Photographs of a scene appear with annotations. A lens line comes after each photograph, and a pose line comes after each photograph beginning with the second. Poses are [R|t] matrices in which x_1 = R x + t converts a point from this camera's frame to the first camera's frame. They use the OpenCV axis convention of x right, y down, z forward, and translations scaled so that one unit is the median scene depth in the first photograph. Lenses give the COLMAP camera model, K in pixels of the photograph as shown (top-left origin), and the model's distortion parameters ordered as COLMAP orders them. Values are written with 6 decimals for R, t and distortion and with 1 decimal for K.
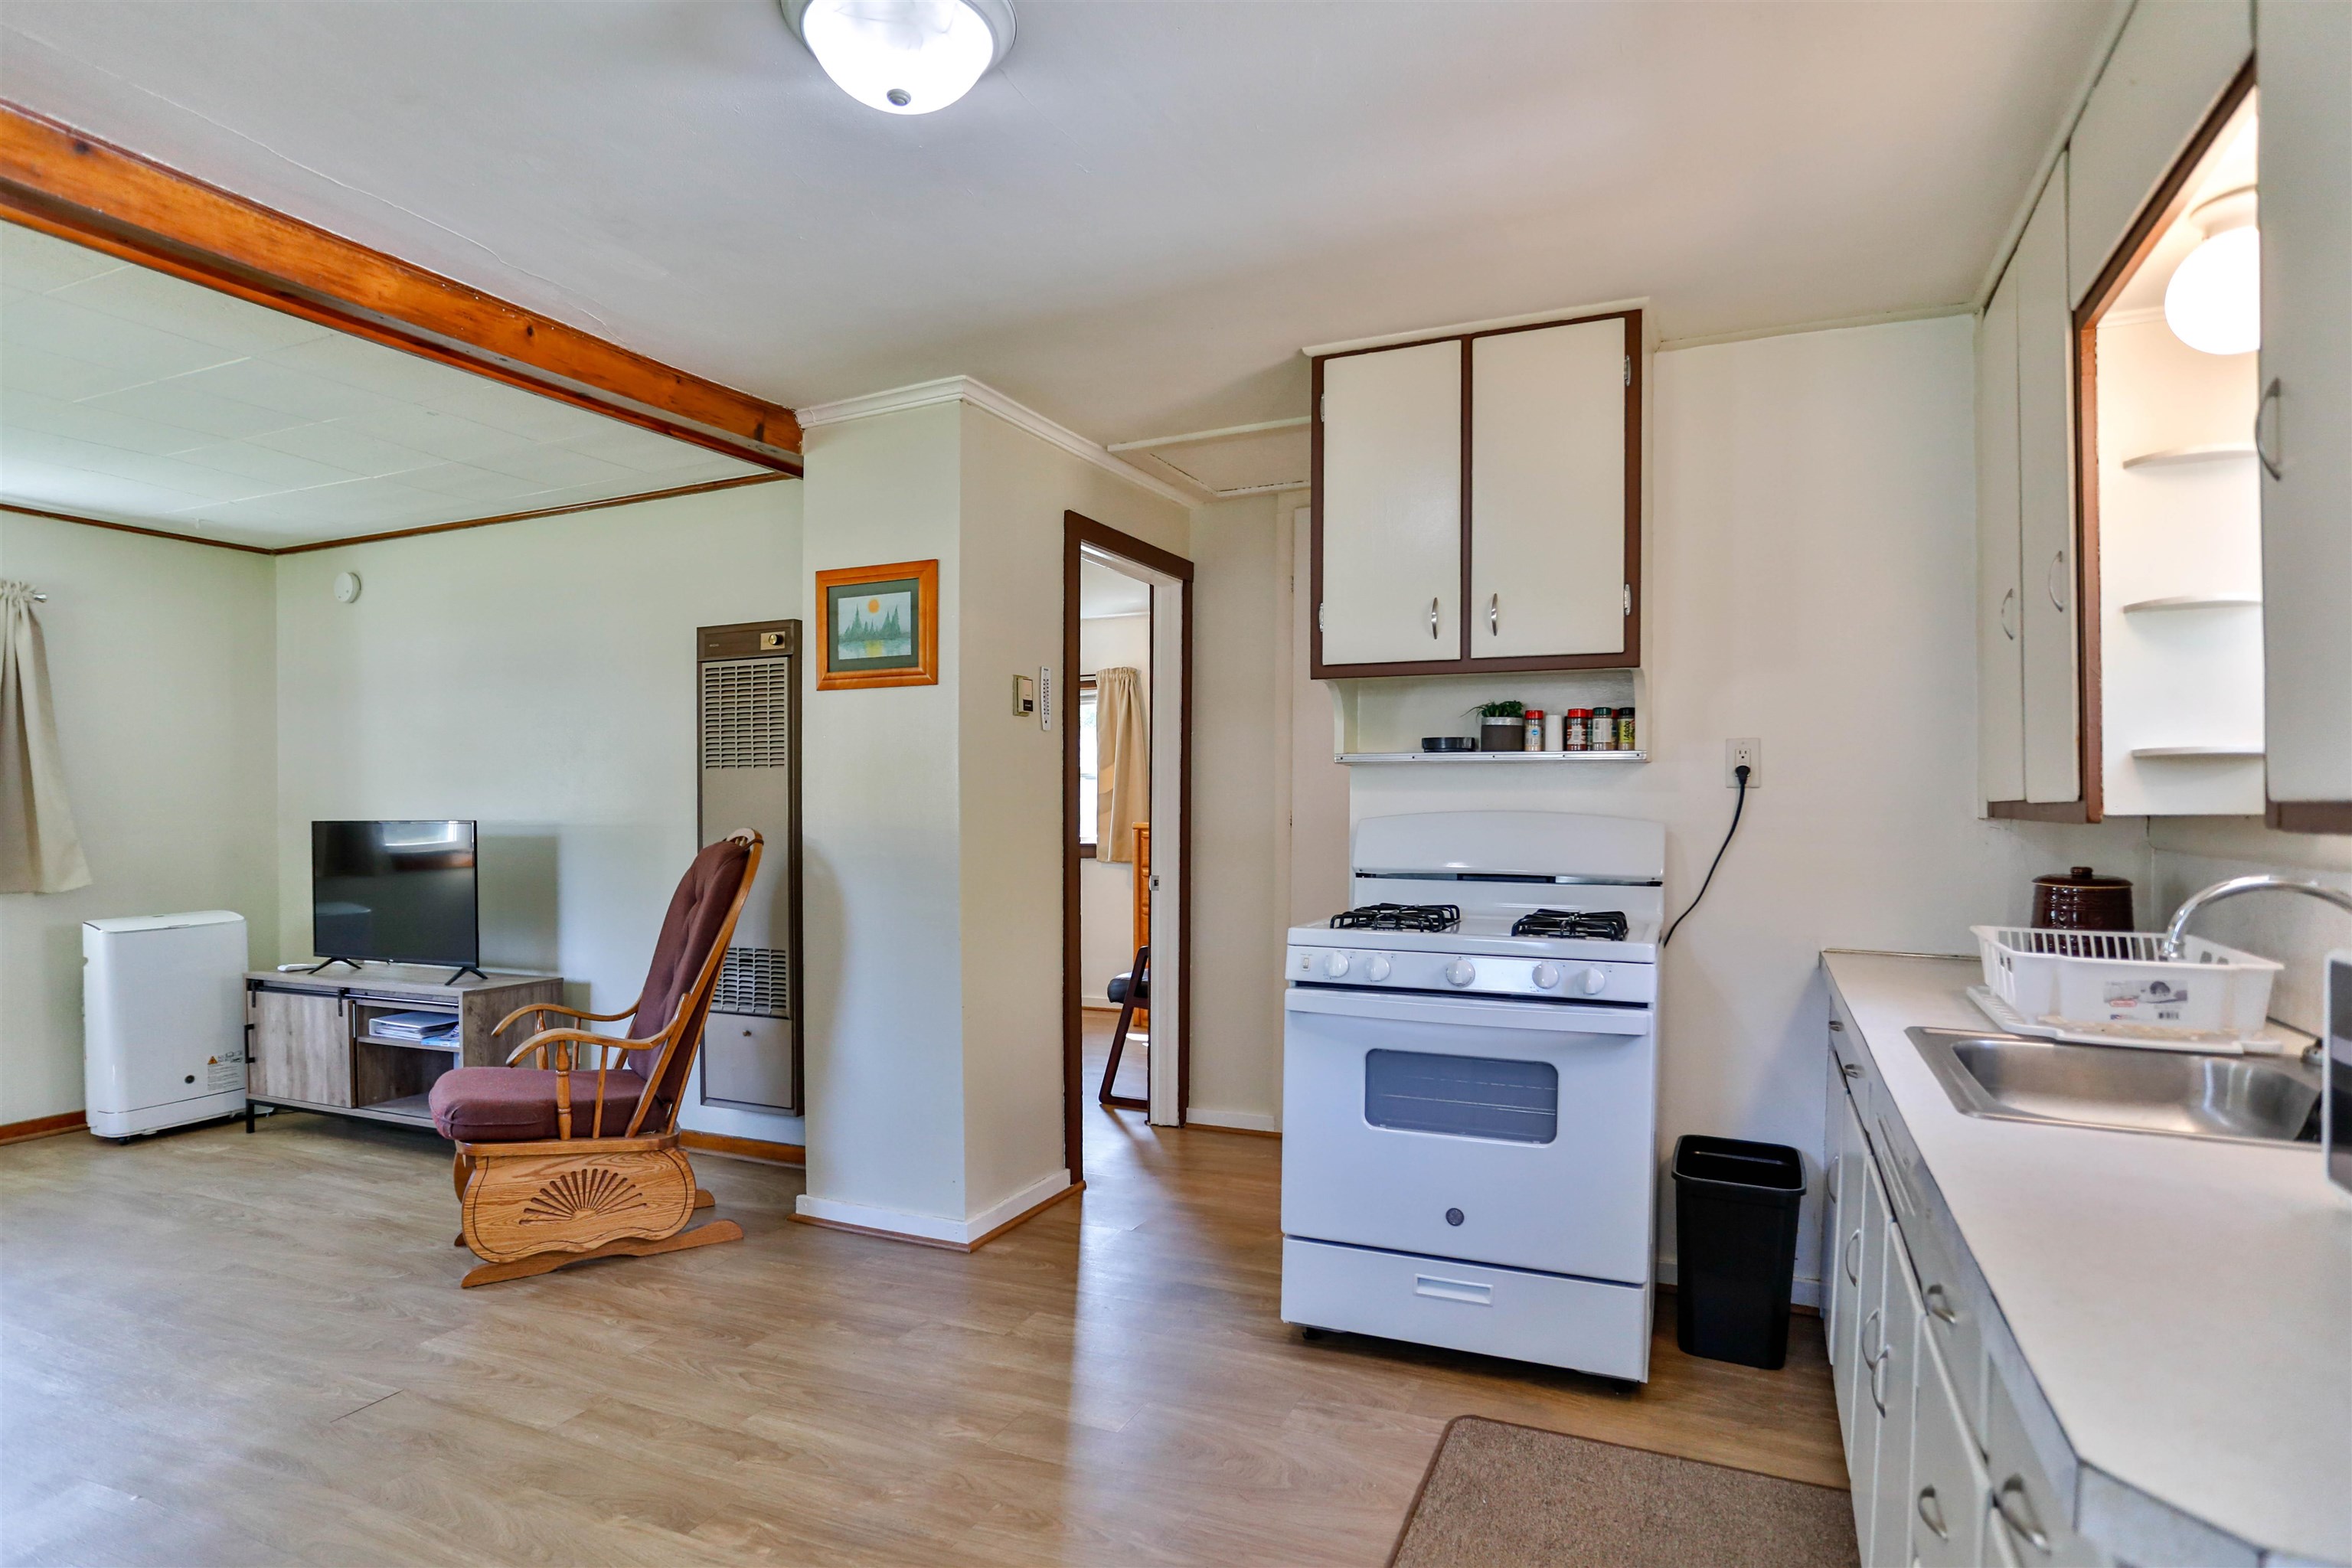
lens RADIAL K [[1203.3, 0, 1195.7], [0, 1203.3, 809.5], [0, 0, 1]] dist [-0.067031, 0.030827]
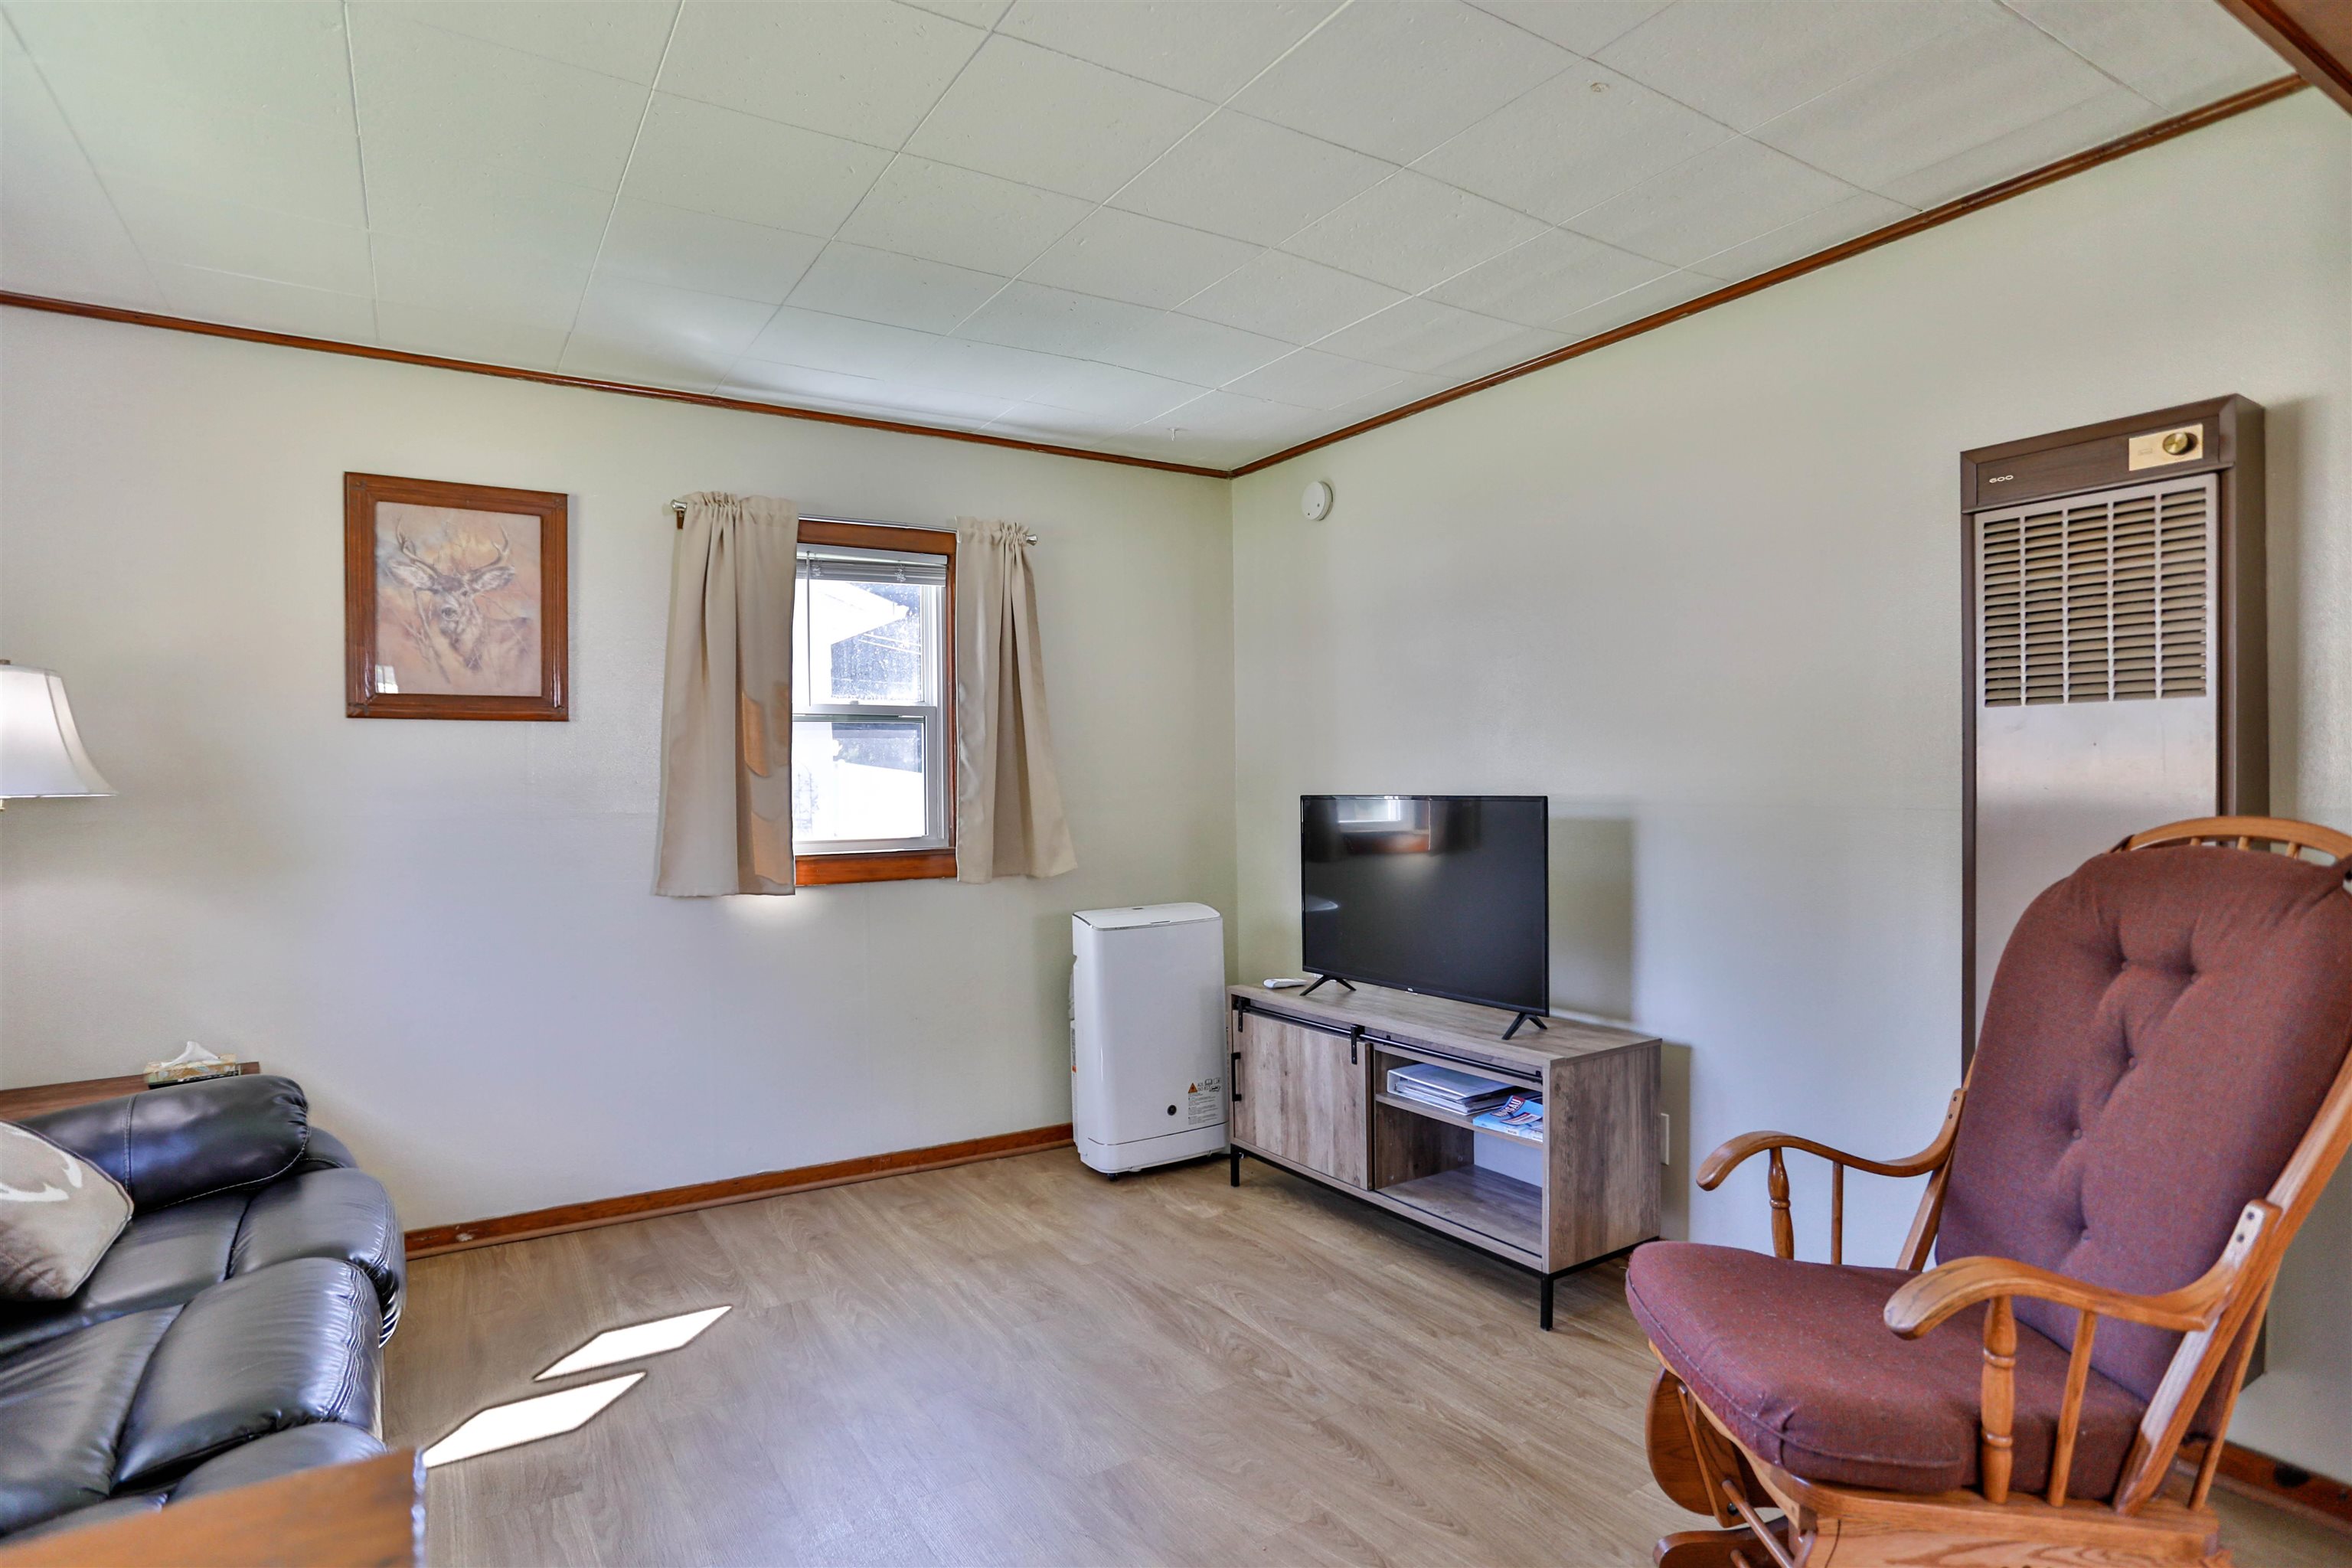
lens RADIAL K [[1203.3, 0, 1195.7], [0, 1203.3, 809.5], [0, 0, 1]] dist [-0.067031, 0.030827]
pose [[0.822697, 0.009556, -0.568399, -0.384259], [0.005061, 0.999696, 0.024132, -0.000795], [0.568457, -0.022730, 0.822399, 0.327495]]
